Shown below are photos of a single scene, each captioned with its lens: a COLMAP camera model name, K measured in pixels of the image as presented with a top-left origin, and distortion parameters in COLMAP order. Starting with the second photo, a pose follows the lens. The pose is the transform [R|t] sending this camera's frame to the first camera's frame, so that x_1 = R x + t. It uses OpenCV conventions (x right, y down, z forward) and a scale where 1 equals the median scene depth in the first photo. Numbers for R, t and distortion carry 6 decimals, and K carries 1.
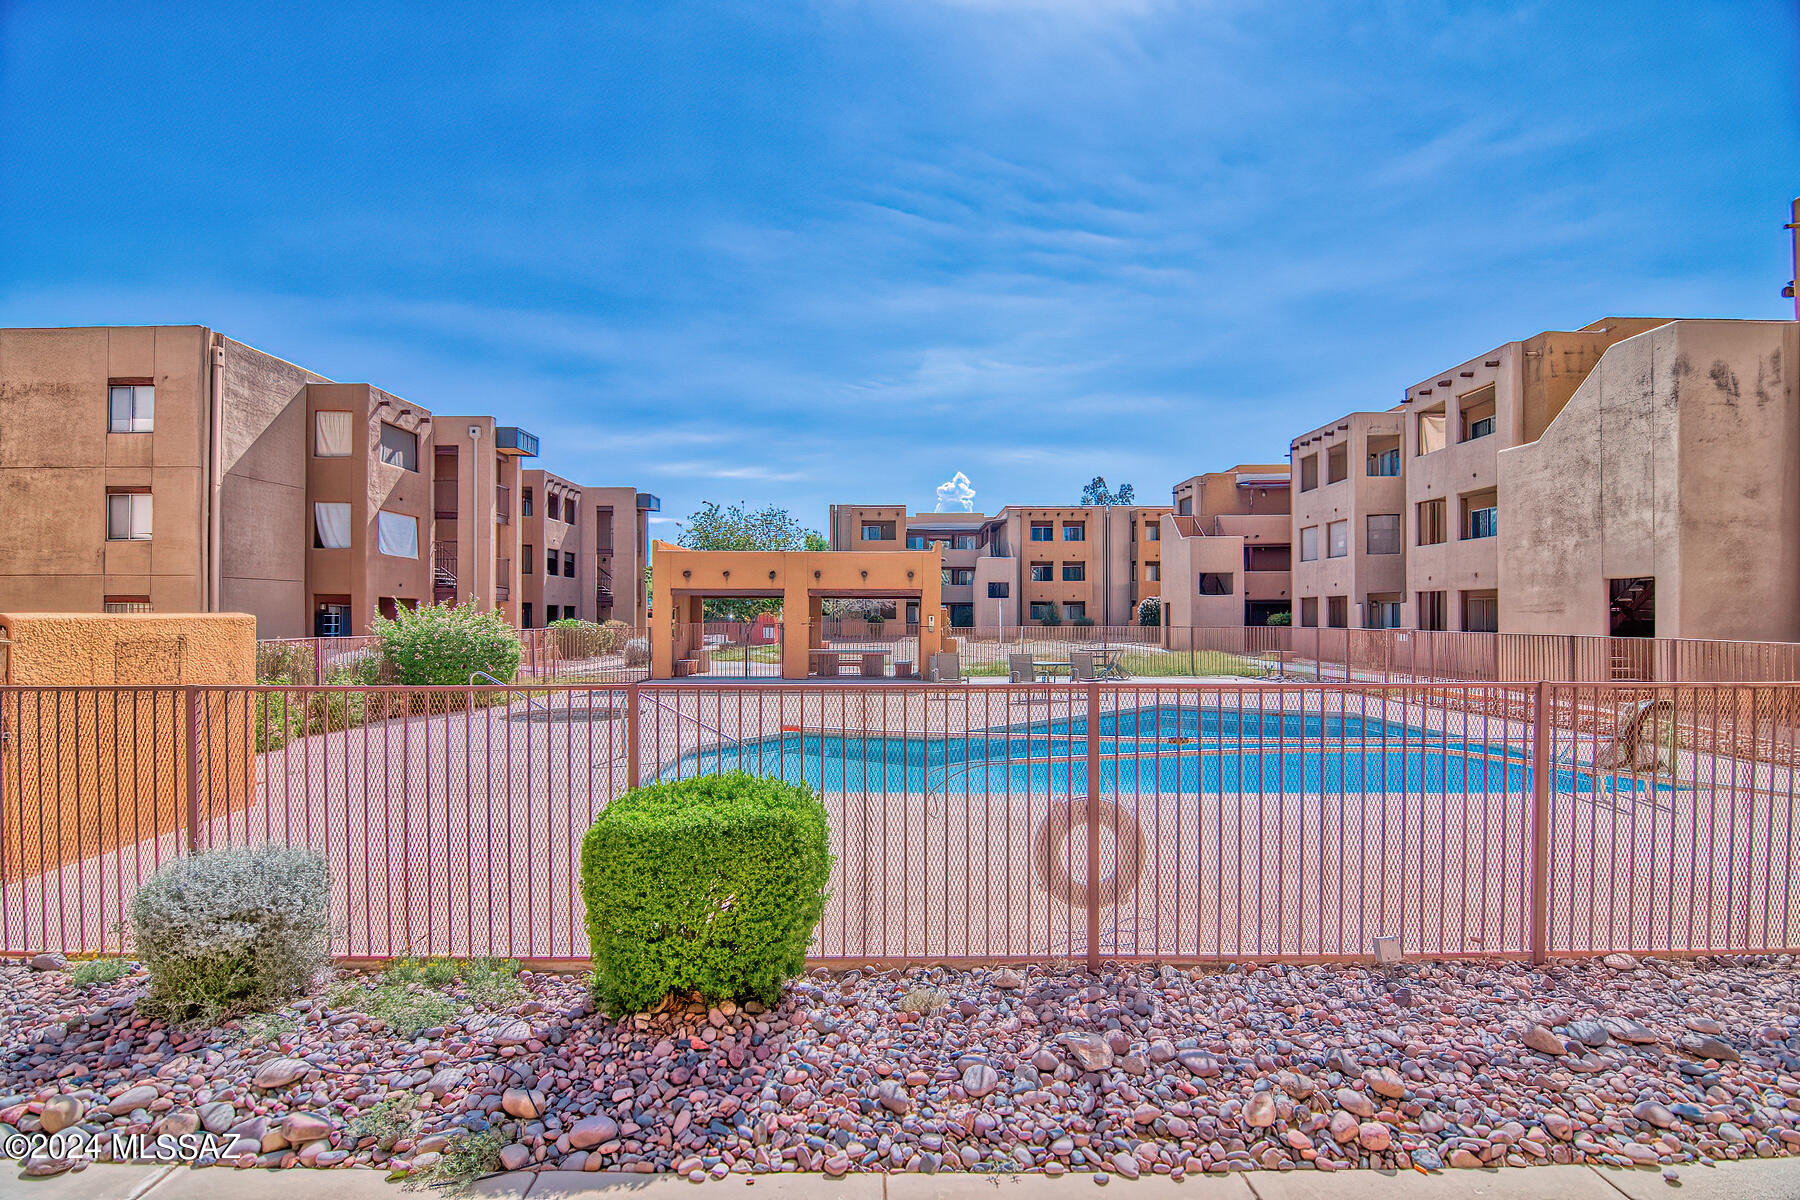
lens RADIAL K [[840.8, 0, 892.4], [0, 840.8, 603.0], [0, 0, 1]] dist [0.006197, 0.000022]
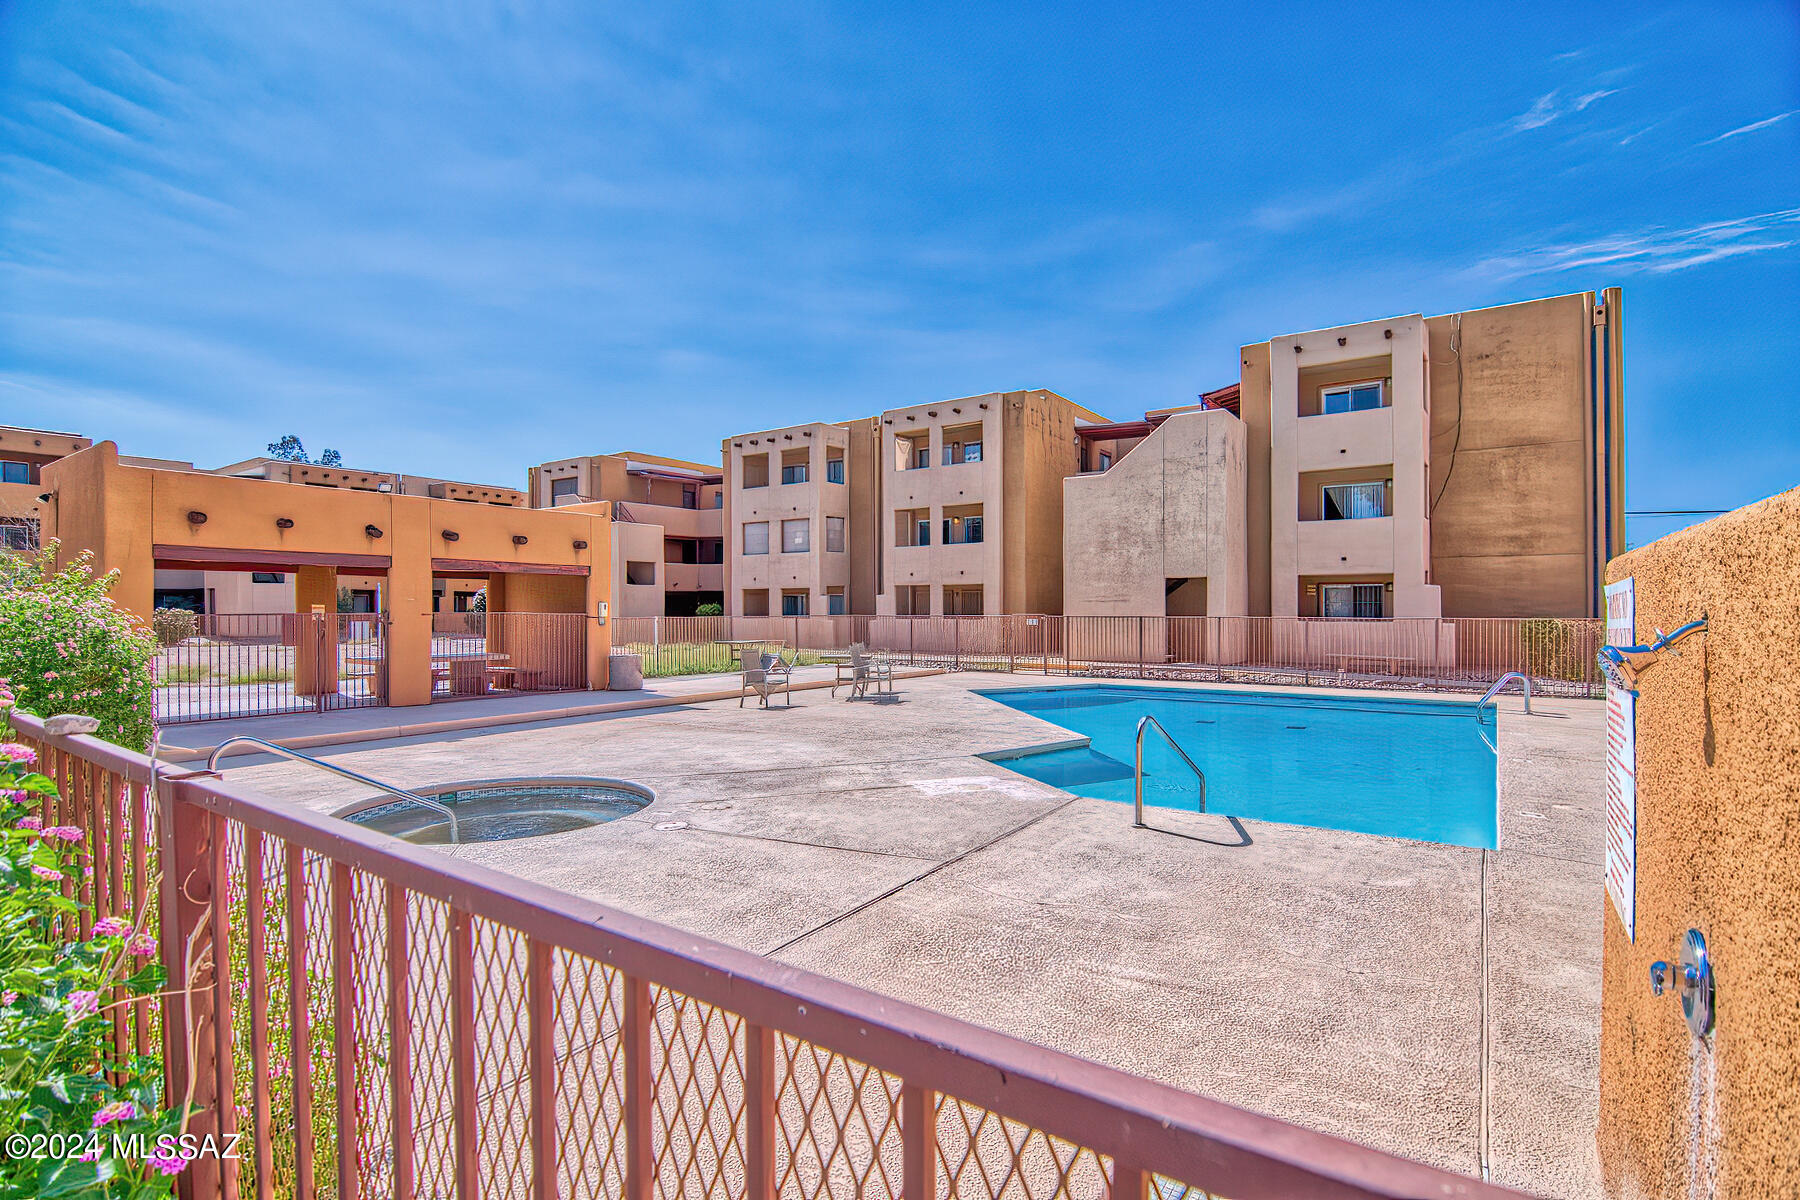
lens RADIAL K [[840.8, 0, 897.0], [0, 840.8, 614.4], [0, 0, 1]] dist [0.006197, 0.000022]
pose [[0.594372, -0.006021, 0.804168, -0.302678], [-0.010970, 0.999818, 0.015594, 0.008483], [-0.804116, -0.018090, 0.594198, 0.269910]]
